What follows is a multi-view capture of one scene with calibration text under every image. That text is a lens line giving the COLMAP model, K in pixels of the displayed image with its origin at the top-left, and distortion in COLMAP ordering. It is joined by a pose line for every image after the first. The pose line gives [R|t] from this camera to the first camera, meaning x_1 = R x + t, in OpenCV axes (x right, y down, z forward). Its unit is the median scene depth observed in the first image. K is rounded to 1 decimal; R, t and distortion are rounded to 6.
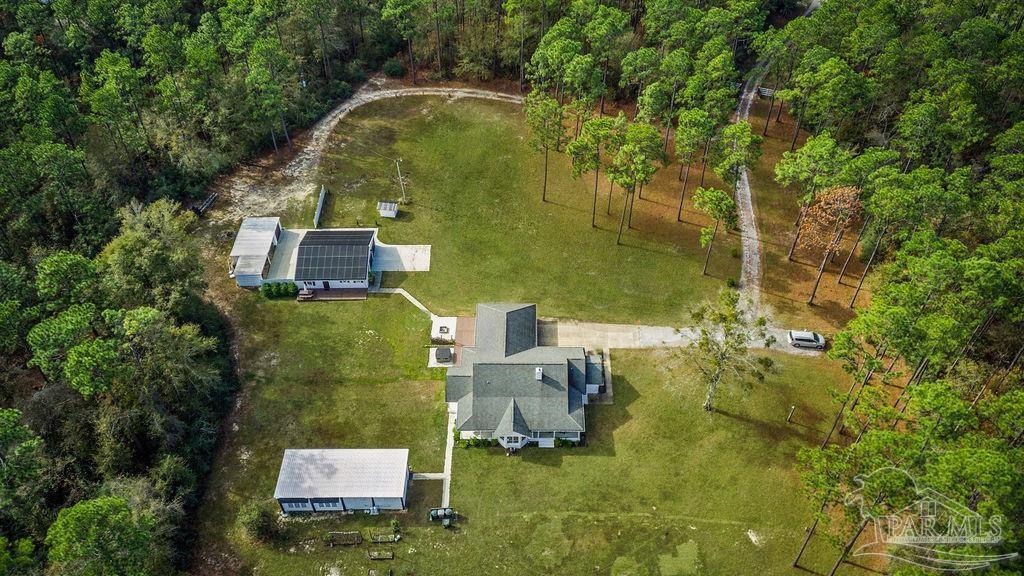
lens RADIAL K [[784.1, 0, 521.5], [0, 784.1, 288.7], [0, 0, 1]] dist [0.071751, -0.058023]
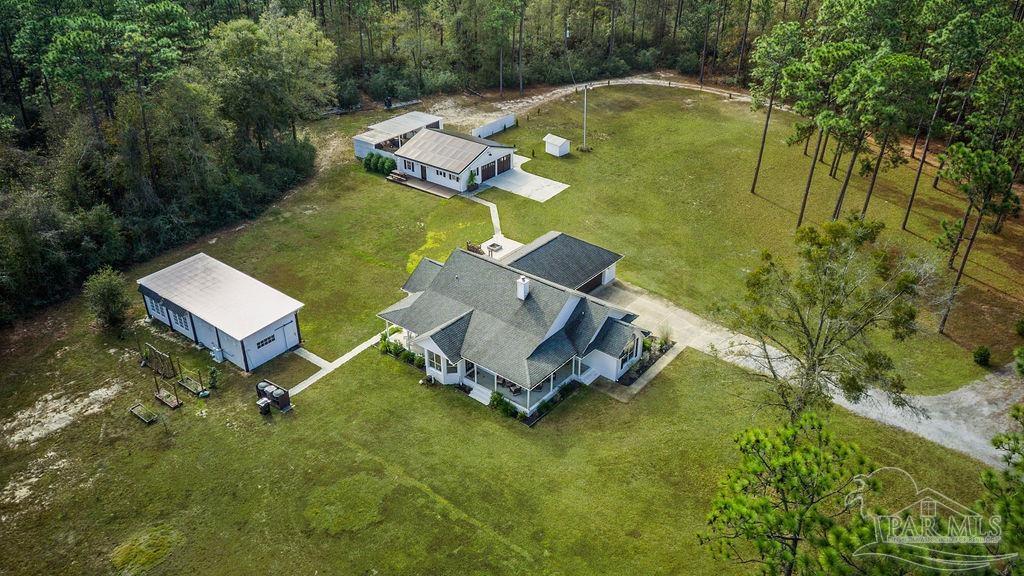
lens RADIAL K [[784.1, 0, 518.6], [0, 784.1, 291.6], [0, 0, 1]] dist [0.071751, -0.058023]
pose [[0.784911, 0.318608, -0.531416, 0.333199], [-0.446173, 0.885752, -0.127958, 0.182950], [0.429934, 0.337539, 0.837391, 0.464287]]
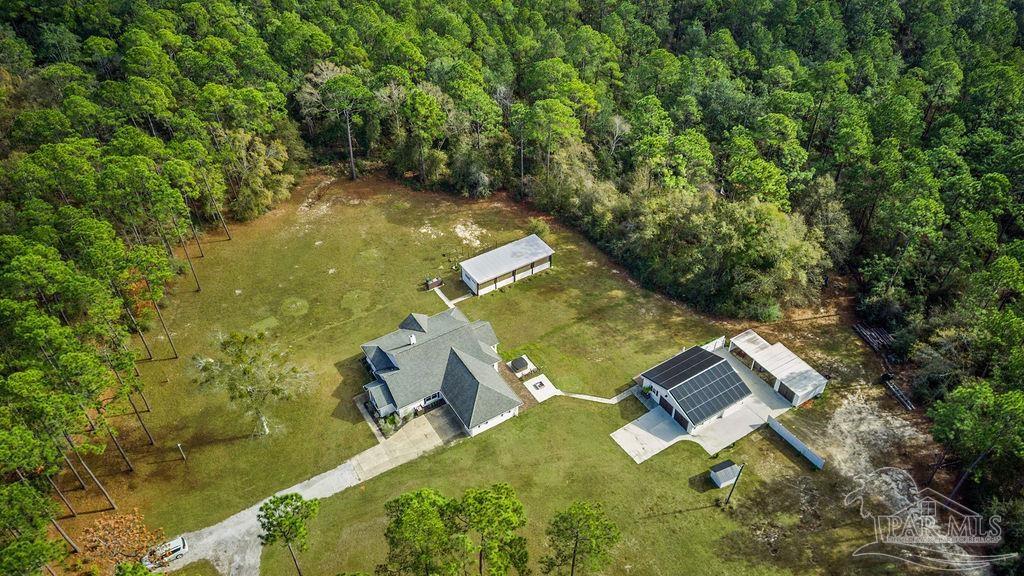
lens RADIAL K [[784.1, 0, 517.0], [0, 784.1, 283.0], [0, 0, 1]] dist [0.071751, -0.058023]
pose [[-0.842974, 0.354196, -0.404895, 0.306552], [-0.381274, 0.137598, 0.914165, -0.938940], [0.379507, 0.924993, 0.019054, 0.920936]]
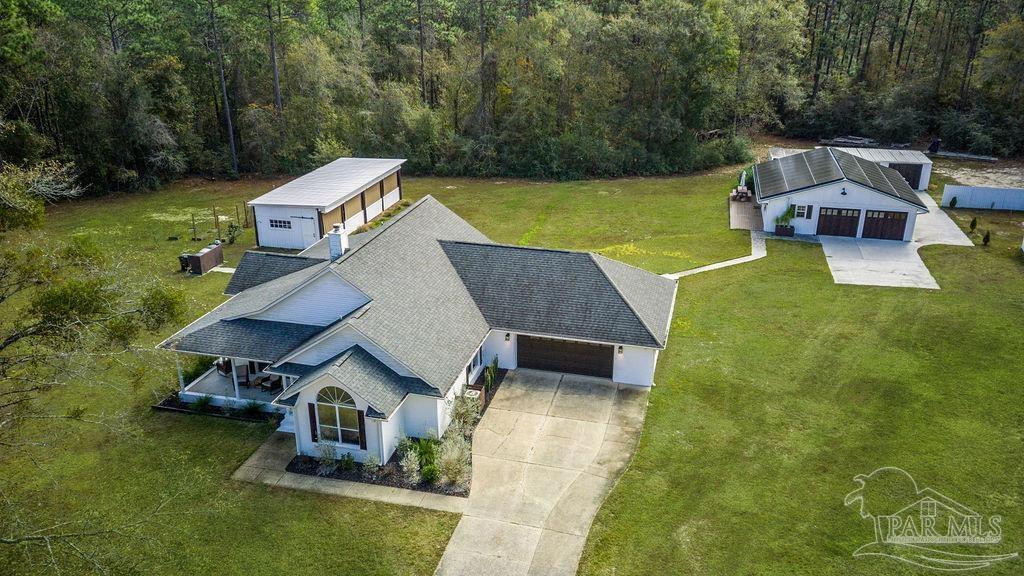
lens RADIAL K [[784.1, 0, 517.4], [0, 784.1, 288.1], [0, 0, 1]] dist [0.071751, -0.058023]
pose [[-0.246901, 0.370919, -0.895242, 0.330917], [-0.691311, 0.579972, 0.430954, -0.096964], [0.679065, 0.725294, 0.113224, 0.988387]]
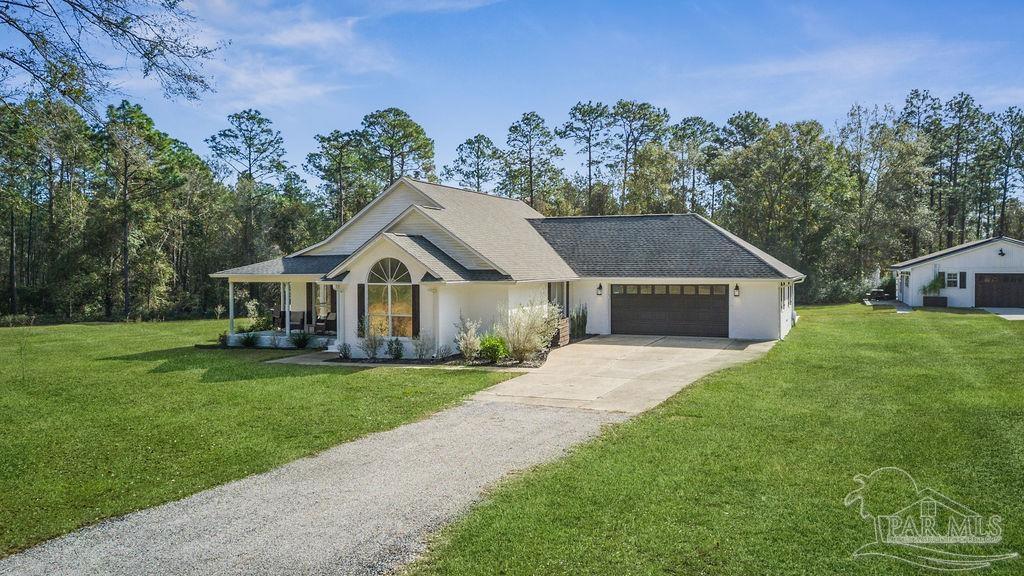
lens RADIAL K [[784.1, 0, 519.6], [0, 784.1, 282.2], [0, 0, 1]] dist [0.071751, -0.058023]
pose [[-0.384552, 0.020758, -0.922870, 0.312702], [-0.655730, 0.697524, 0.288927, 0.004722], [0.649722, 0.716261, -0.254622, 1.098507]]
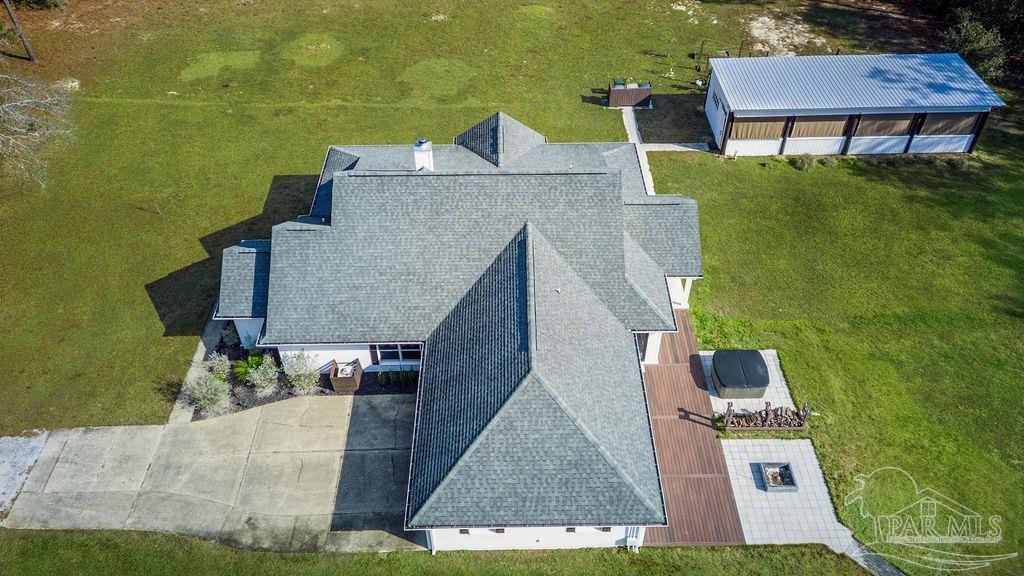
lens RADIAL K [[784.1, 0, 516.6], [0, 784.1, 287.4], [0, 0, 1]] dist [0.071751, -0.058023]
pose [[-0.999754, 0.020133, -0.009294, -0.013574], [-0.009041, 0.012636, 0.999879, -0.225311], [0.020248, 0.999717, -0.012451, 1.017922]]
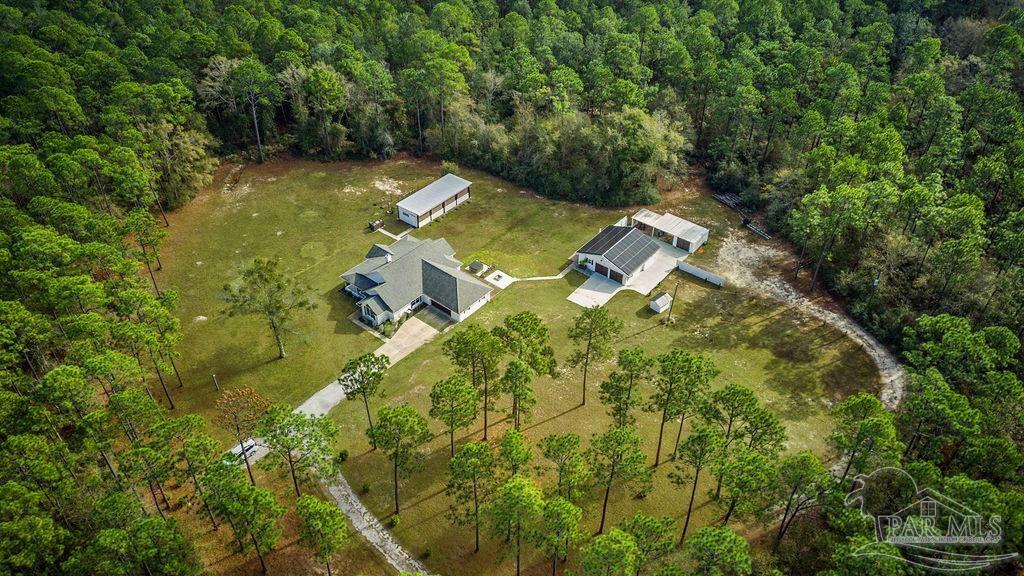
lens RADIAL K [[784.1, 0, 515.5], [0, 784.1, 283.6], [0, 0, 1]] dist [0.071751, -0.058023]
pose [[-0.634038, 0.484488, -0.602717, 0.667212], [-0.553417, 0.260096, 0.791252, -0.990897], [0.540116, 0.835237, 0.103214, 0.972085]]
